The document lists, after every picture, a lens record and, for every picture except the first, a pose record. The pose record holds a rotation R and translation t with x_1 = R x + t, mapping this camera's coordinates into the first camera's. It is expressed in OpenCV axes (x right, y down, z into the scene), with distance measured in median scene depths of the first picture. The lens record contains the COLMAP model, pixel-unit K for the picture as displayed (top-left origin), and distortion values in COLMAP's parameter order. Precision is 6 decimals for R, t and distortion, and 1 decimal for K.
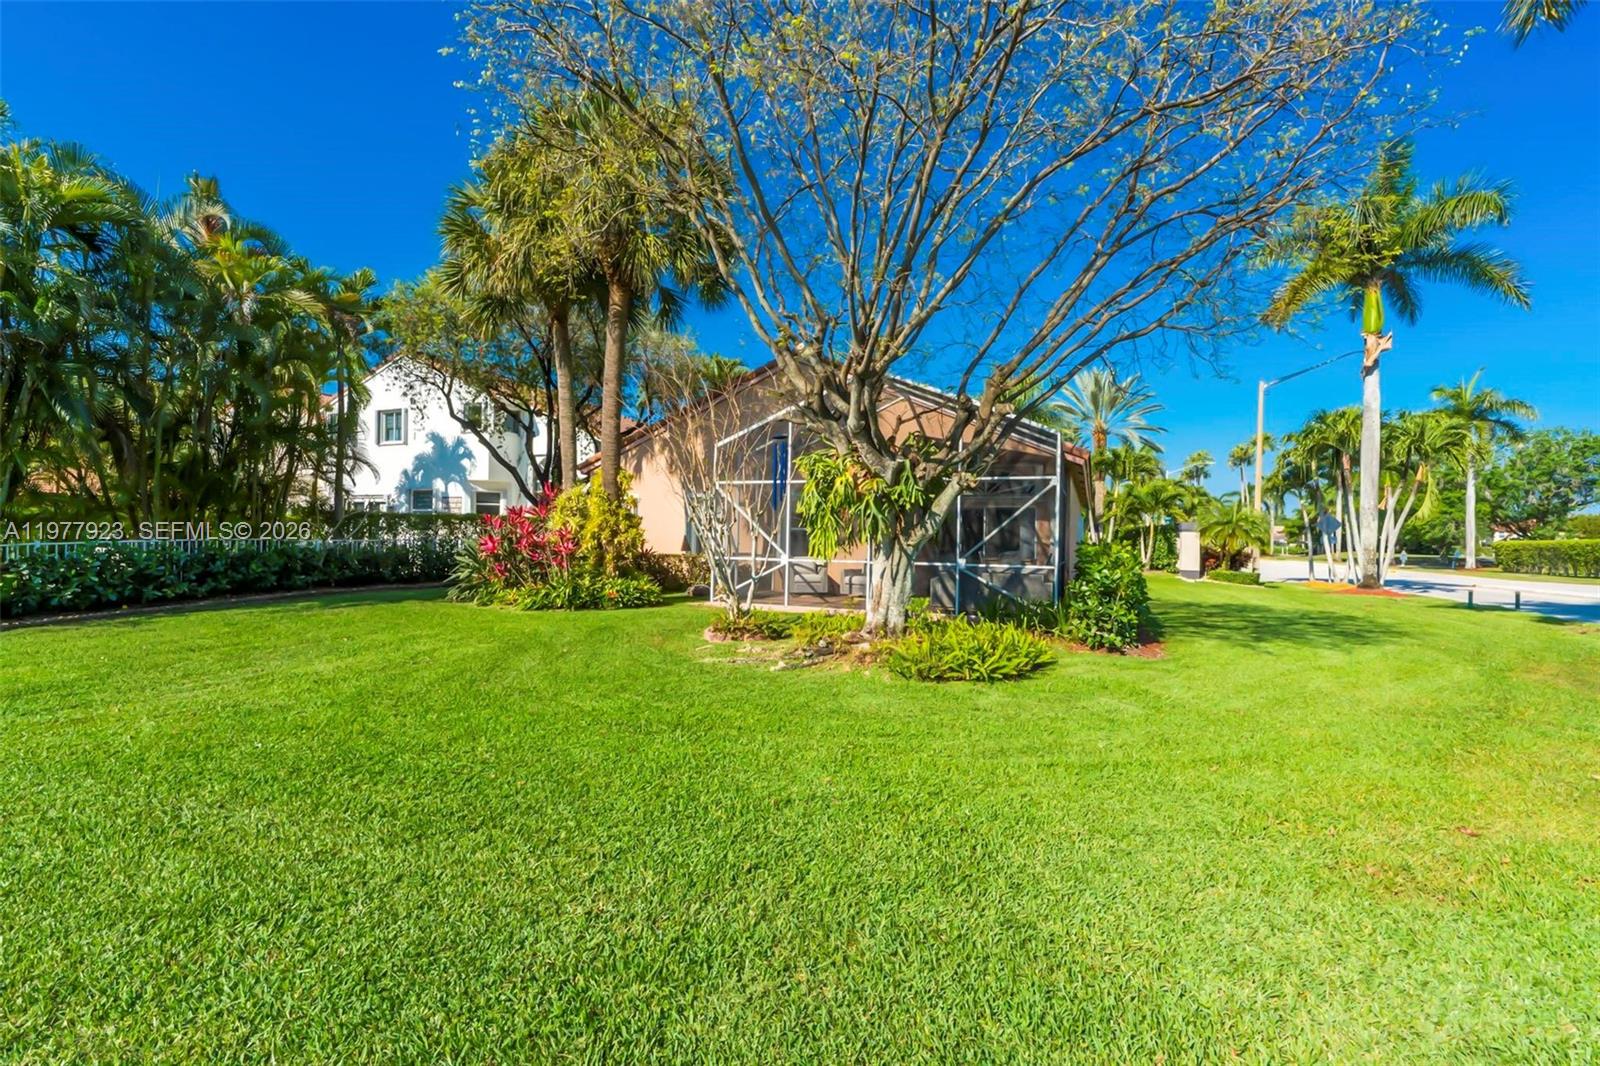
lens RADIAL K [[733.3, 0, 798.4], [0, 733.3, 568.1], [0, 0, 1]] dist [0.003197, 0.000579]
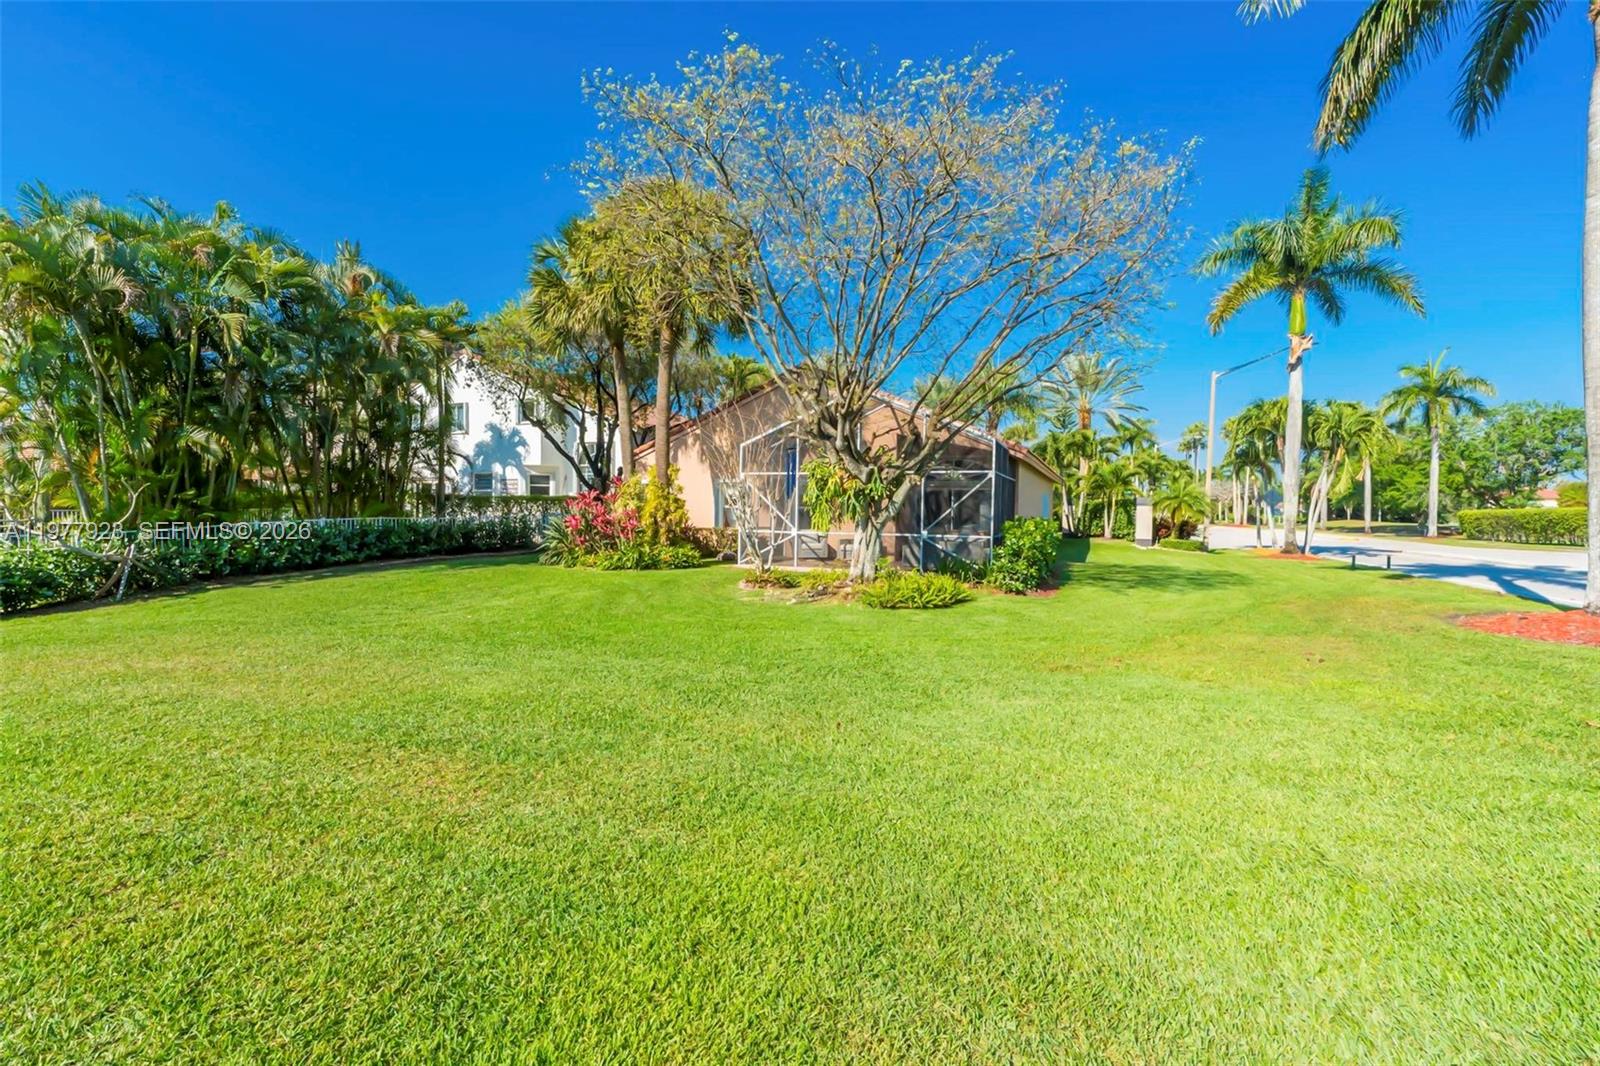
lens RADIAL K [[733.3, 0, 798.4], [0, 733.3, 568.1], [0, 0, 1]] dist [0.003197, 0.000579]
pose [[0.999943, -0.004033, -0.009901, 0.001385], [0.004426, 0.999189, 0.040032, 0.000425], [0.009731, -0.040074, 0.999149, -0.320794]]
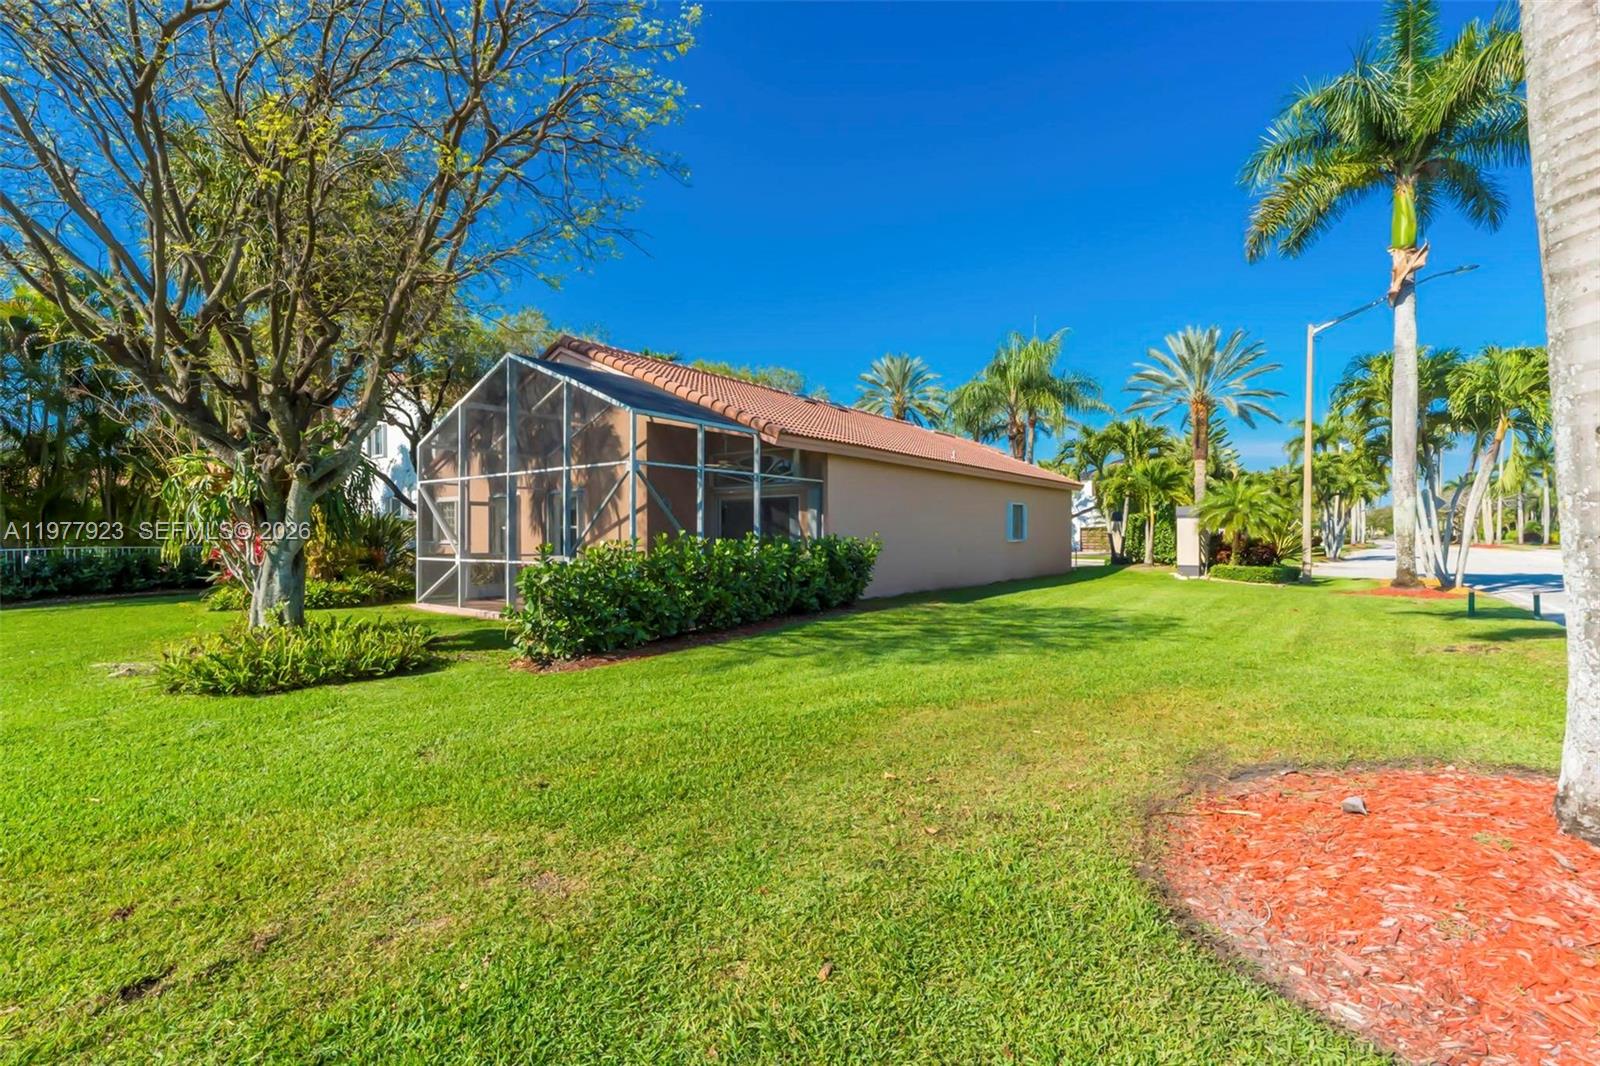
lens RADIAL K [[742.0, 0, 796.2], [0, 742.0, 567.7], [0, 0, 1]] dist [-0.000502, -0.000072]
pose [[0.966054, -0.008973, -0.258185, 0.646066], [0.009515, 0.999954, 0.000850, 0.001810], [0.258166, -0.003278, 0.966095, 0.183801]]
